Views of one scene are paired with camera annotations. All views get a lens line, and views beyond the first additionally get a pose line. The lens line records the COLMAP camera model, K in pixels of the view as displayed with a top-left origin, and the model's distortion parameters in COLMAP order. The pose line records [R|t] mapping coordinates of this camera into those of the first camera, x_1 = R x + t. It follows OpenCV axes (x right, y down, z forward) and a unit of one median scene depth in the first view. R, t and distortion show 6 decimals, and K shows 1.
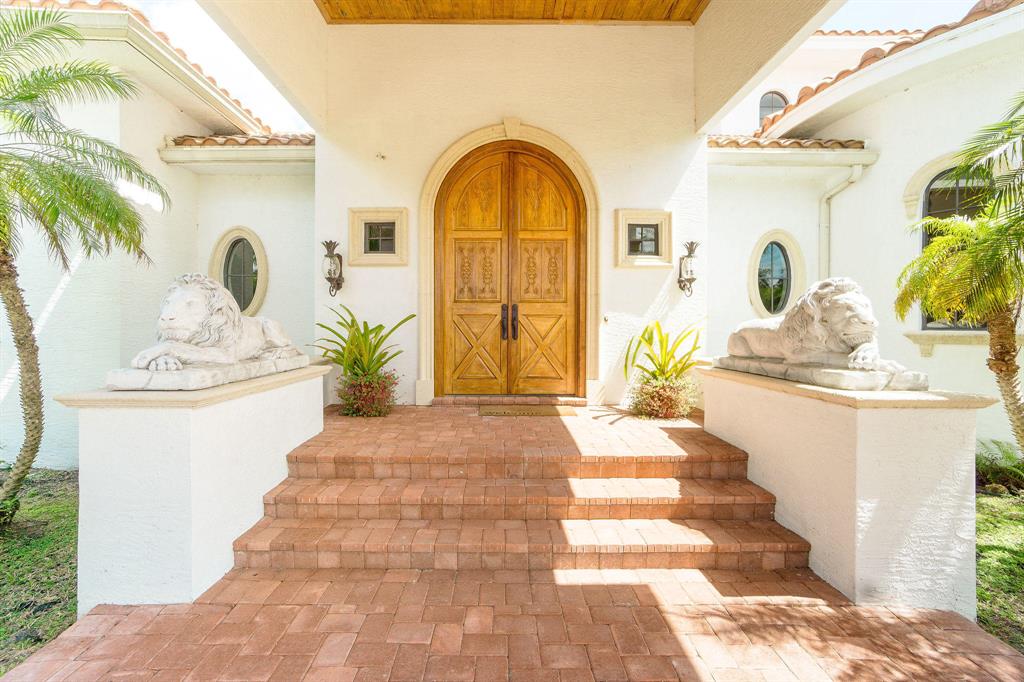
lens RADIAL K [[444.5, 0, 494.4], [0, 444.5, 332.4], [0, 0, 1]] dist [-0.035301, 0.018784]
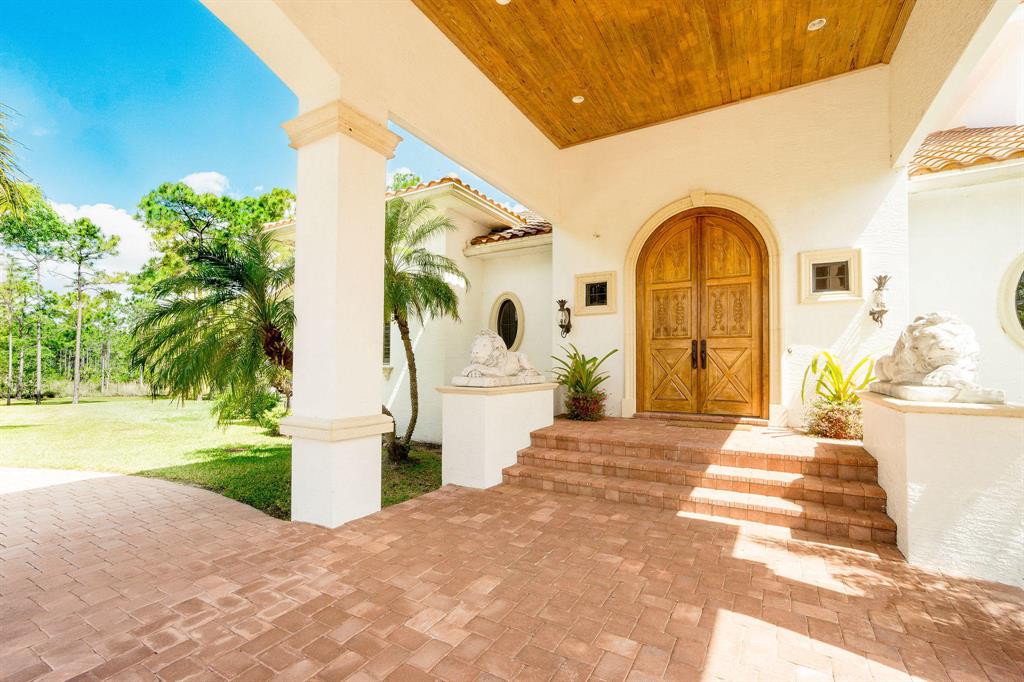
lens RADIAL K [[444.4, 0, 510.5], [0, 444.4, 362.8], [0, 0, 1]] dist [-0.000005, -0.000004]
pose [[0.868693, -0.002005, -0.495348, 0.201846], [-0.005642, 0.999887, -0.013942, 0.020960], [0.495319, 0.014906, 0.868583, -0.343135]]
